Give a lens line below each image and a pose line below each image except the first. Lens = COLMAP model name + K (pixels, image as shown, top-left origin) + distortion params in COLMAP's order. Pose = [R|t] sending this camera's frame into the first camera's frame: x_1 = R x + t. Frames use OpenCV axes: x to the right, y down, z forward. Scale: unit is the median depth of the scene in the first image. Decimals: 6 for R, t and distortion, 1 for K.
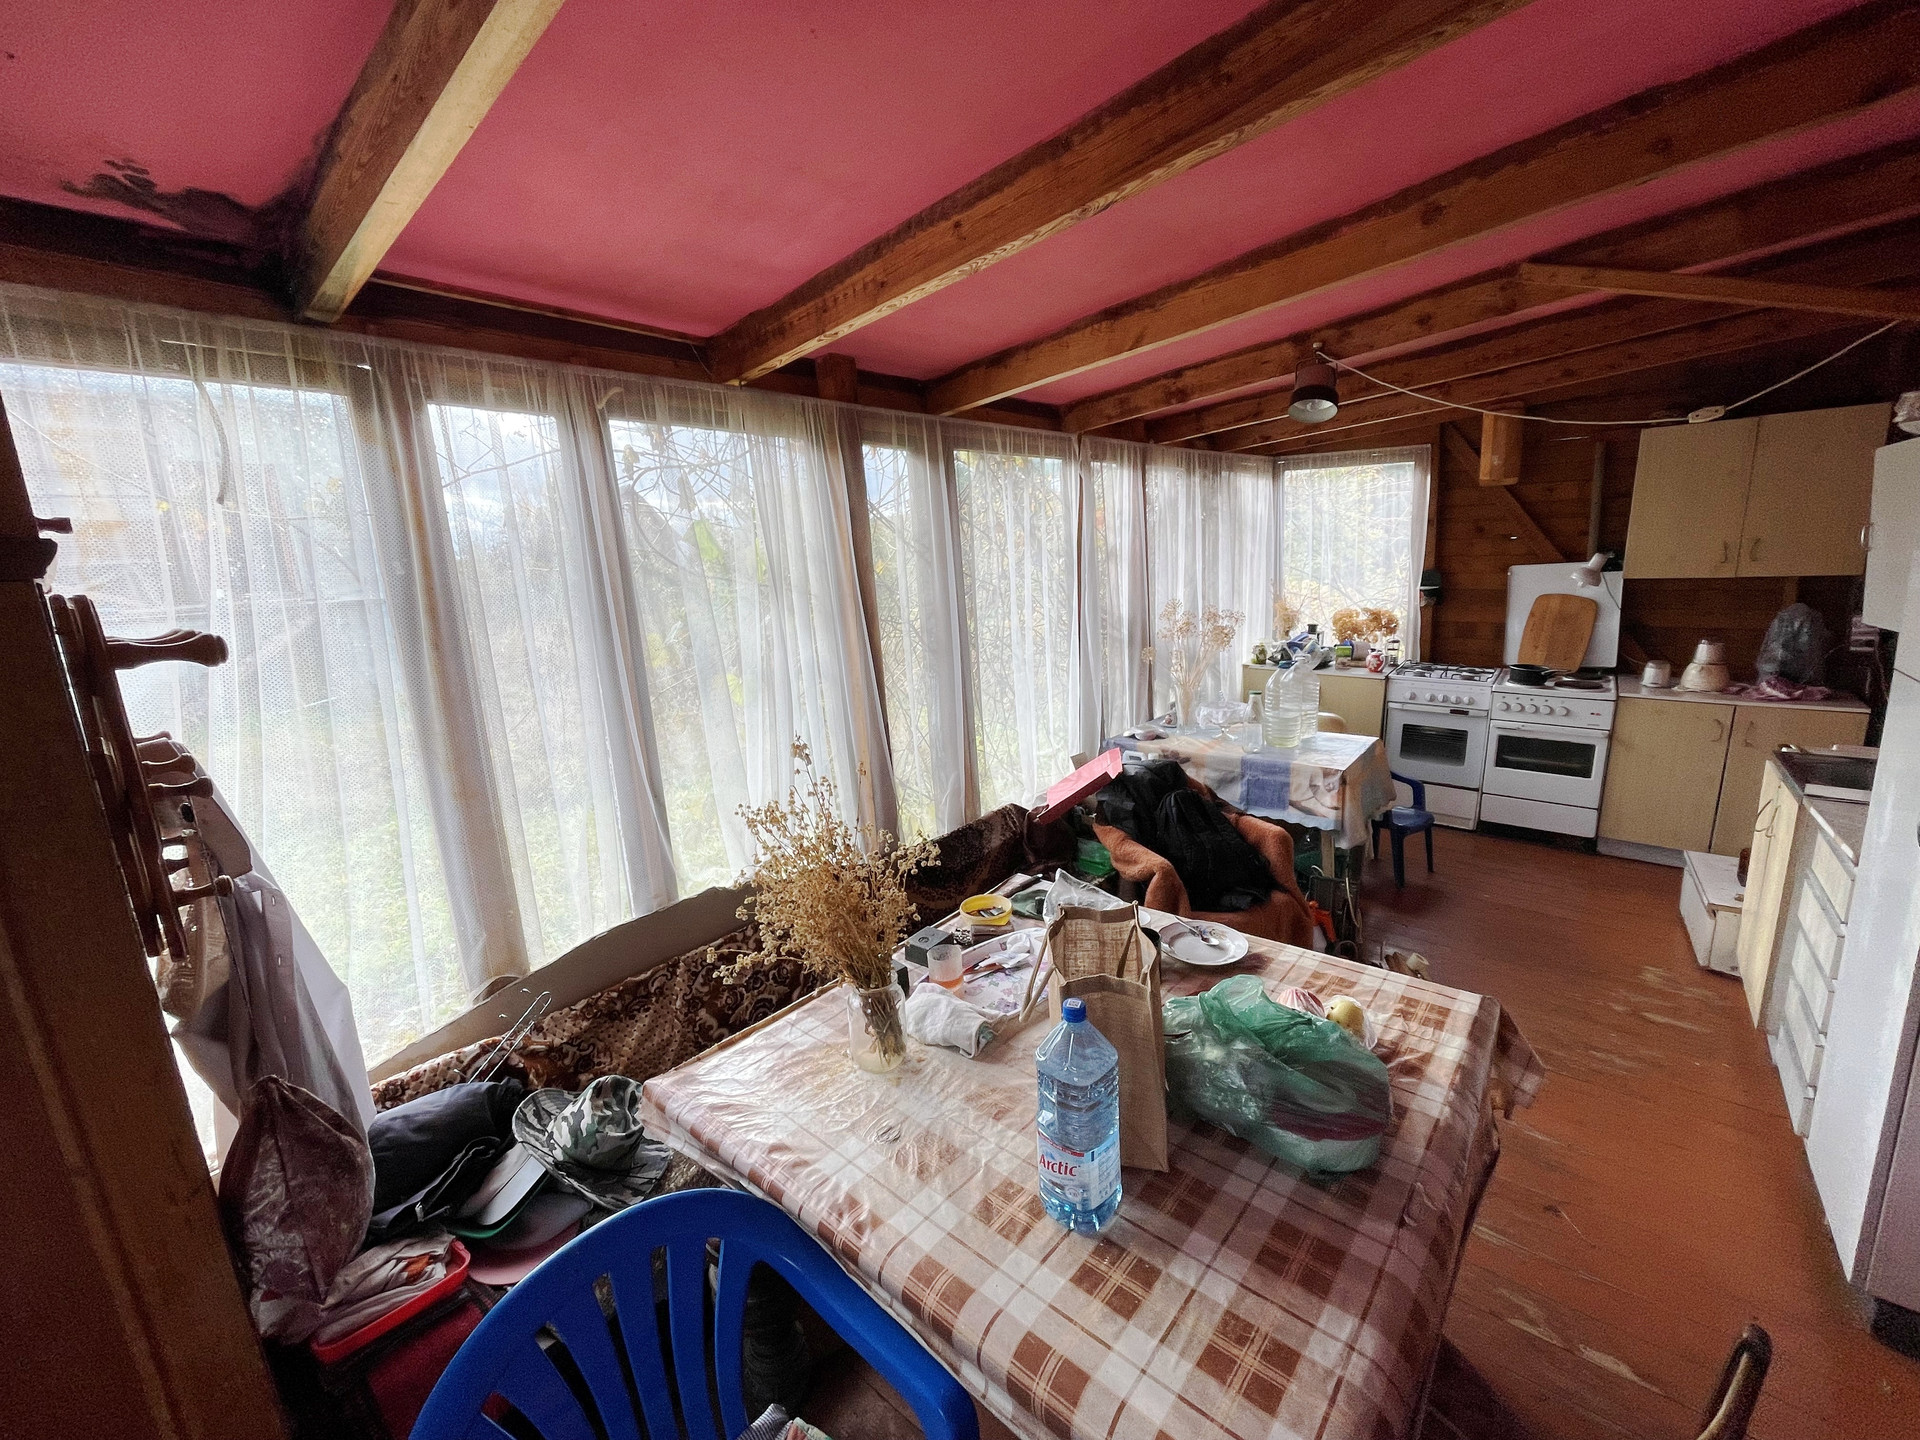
lens RADIAL K [[772.1, 0, 965.7], [0, 772.1, 713.7], [0, 0, 1]] dist [-0.002056, -0.000245]
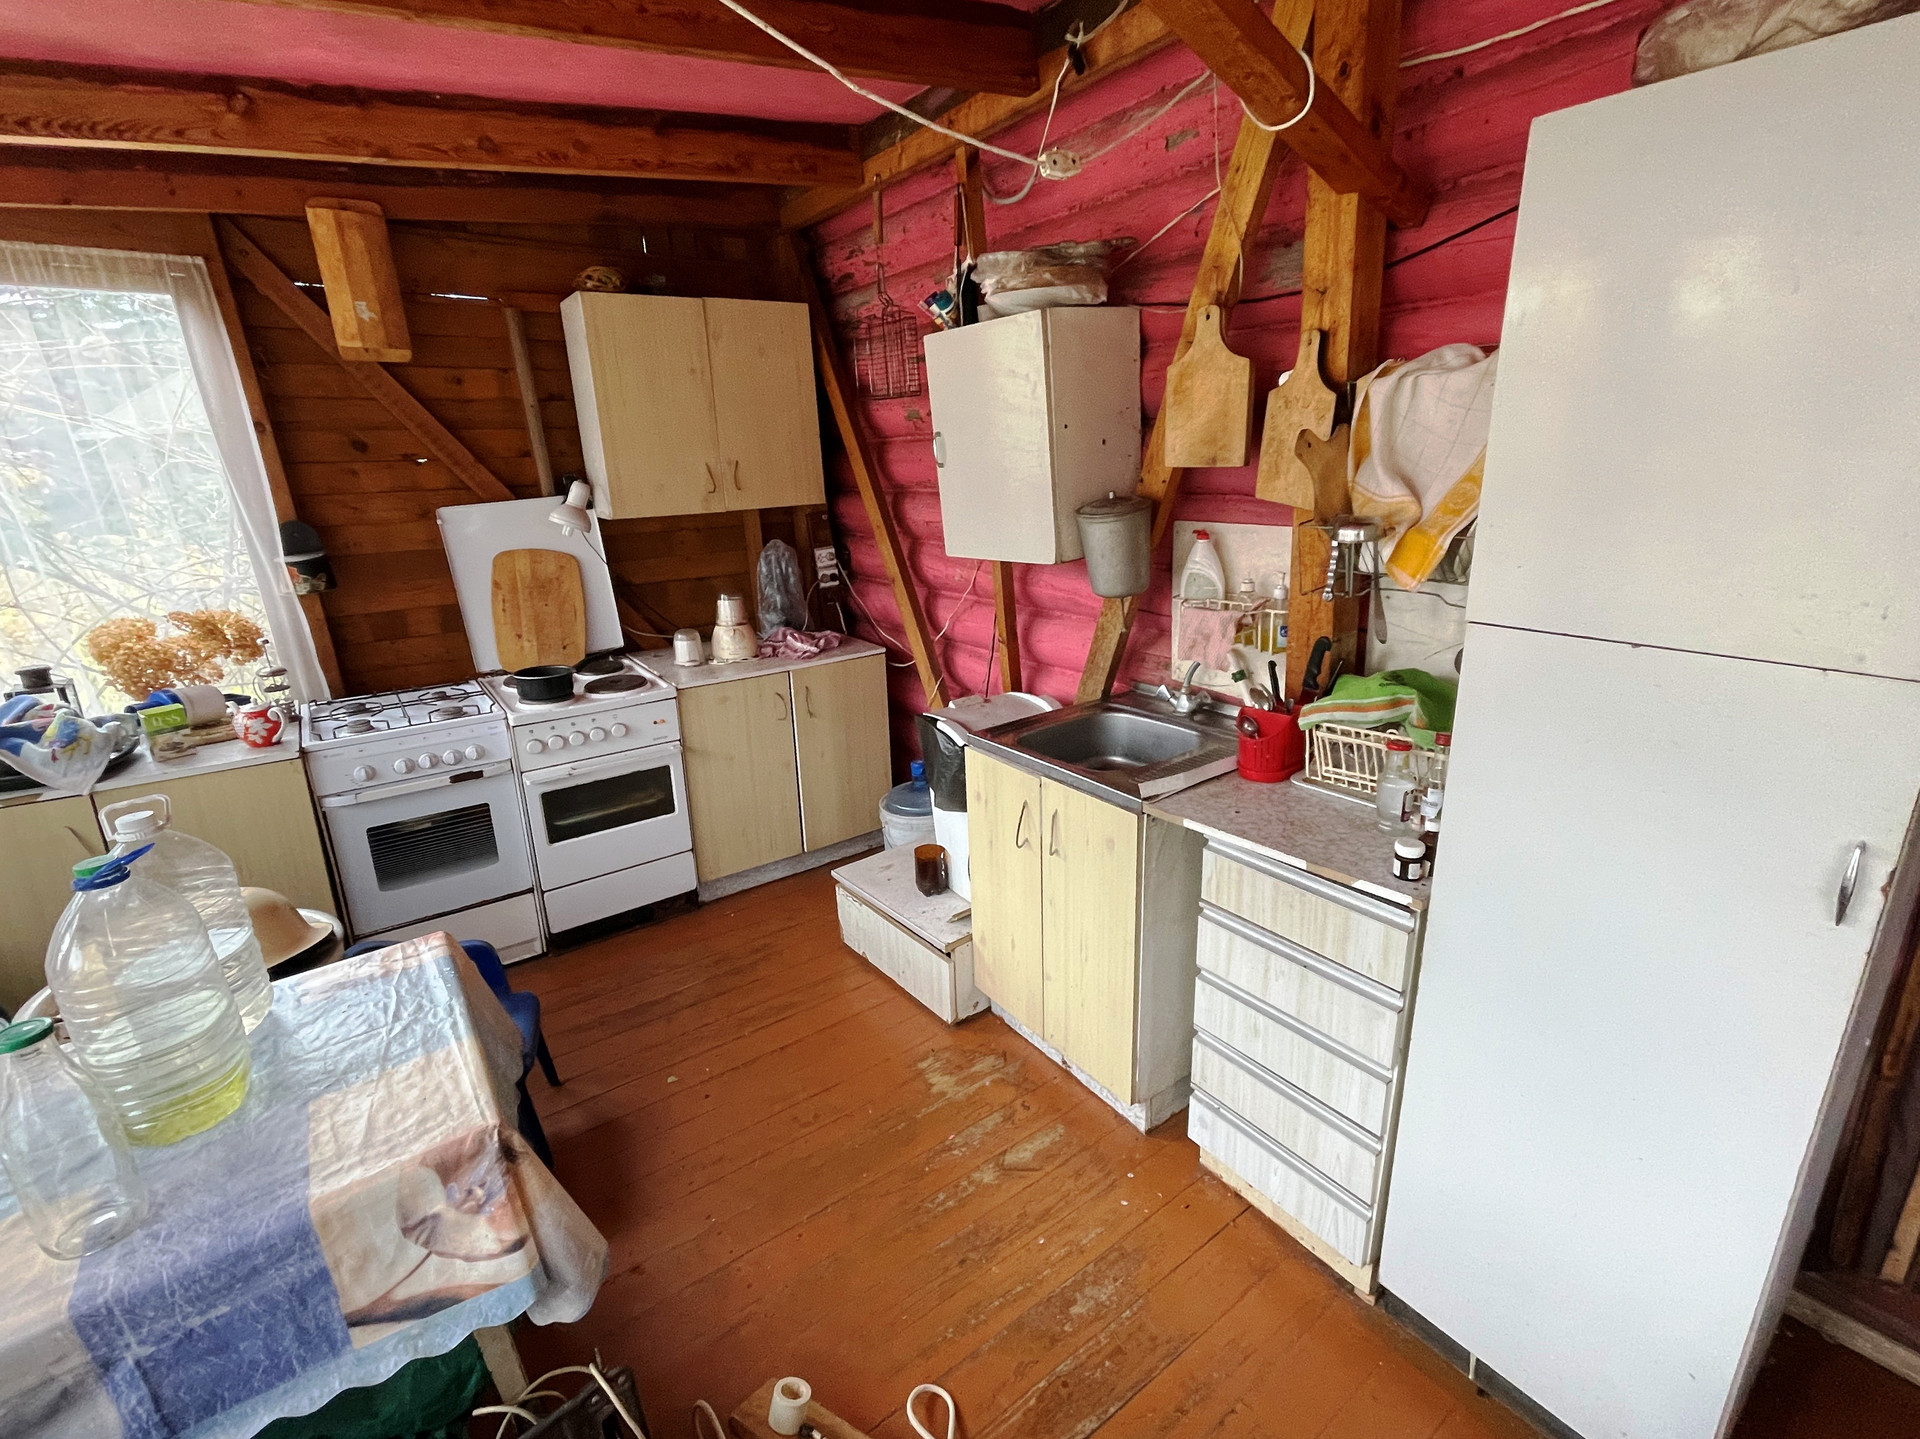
lens RADIAL K [[853.2, 0, 952.1], [0, 853.2, 702.3], [0, 0, 1]] dist [-0.000242, 0.000096]
pose [[0.256122, -0.242061, 0.935846, 0.175354], [0.223634, 0.956712, 0.186254, -0.089127], [-0.940420, 0.161583, 0.299168, 0.490458]]
